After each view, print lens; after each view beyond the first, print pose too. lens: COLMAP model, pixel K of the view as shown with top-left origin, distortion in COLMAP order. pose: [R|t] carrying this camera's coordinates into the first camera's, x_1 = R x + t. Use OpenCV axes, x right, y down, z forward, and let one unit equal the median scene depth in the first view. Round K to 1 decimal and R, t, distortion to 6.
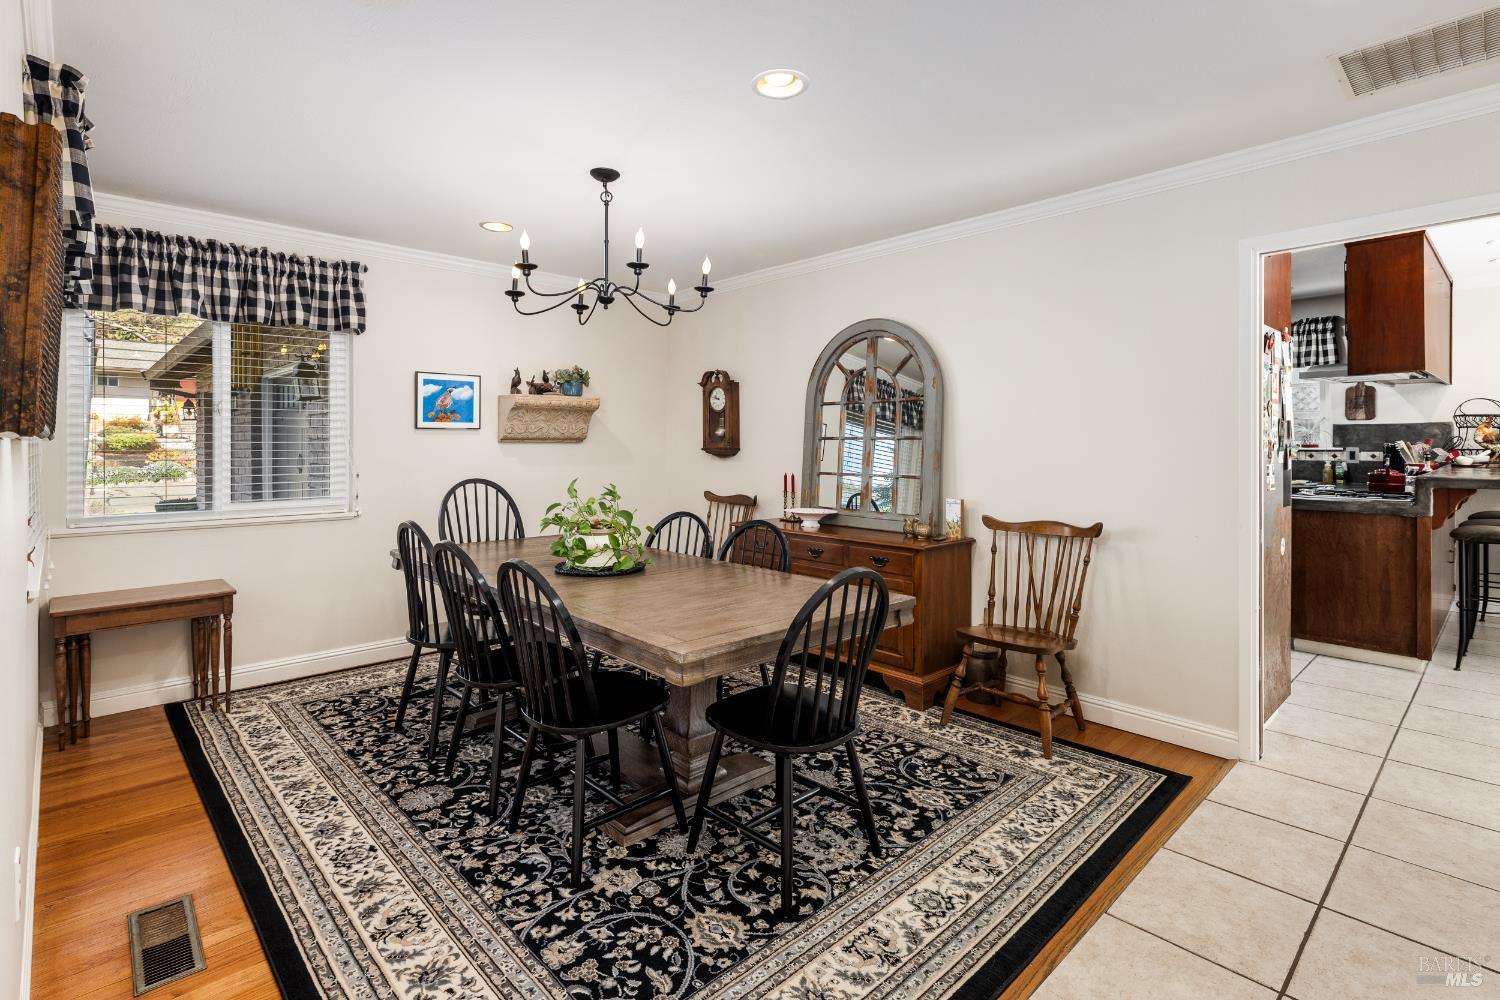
lens RADIAL K [[715.9, 0, 754.4], [0, 715.9, 446.4], [0, 0, 1]] dist [0.000353, -0.000631]
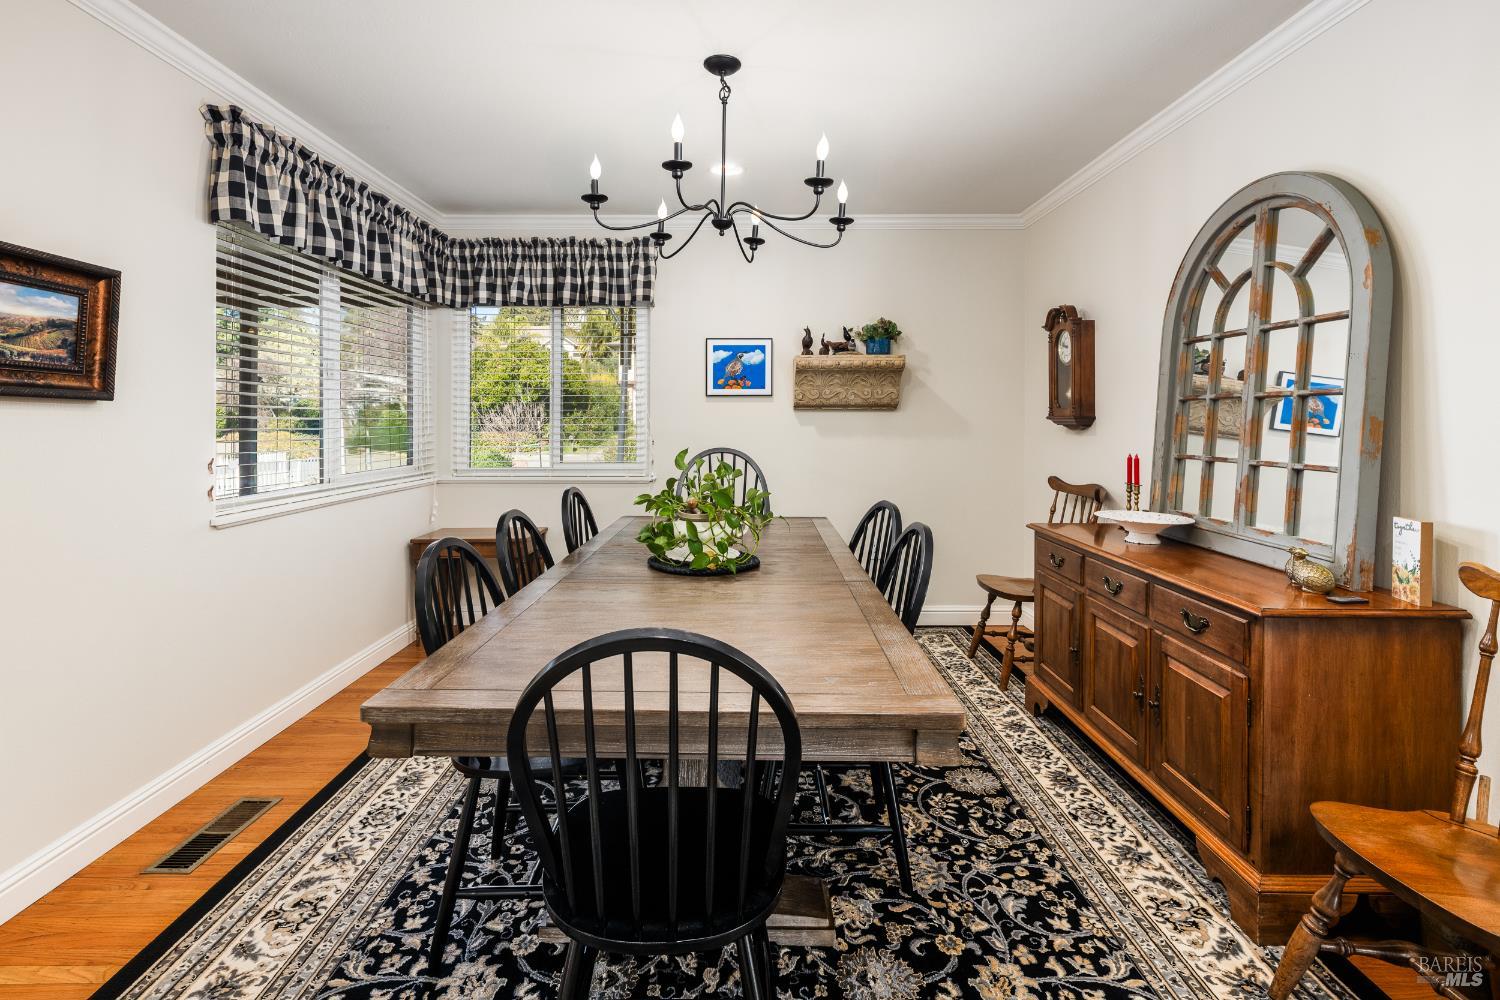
lens RADIAL K [[723.1, 0, 745.2], [0, 723.1, 421.3], [0, 0, 1]] dist [0.005095, -0.000108]
pose [[0.722375, 0.002243, -0.691498, 0.288383], [-0.002303, 0.999997, 0.000838, 0.010190], [0.691498, 0.000987, 0.722378, 0.352088]]
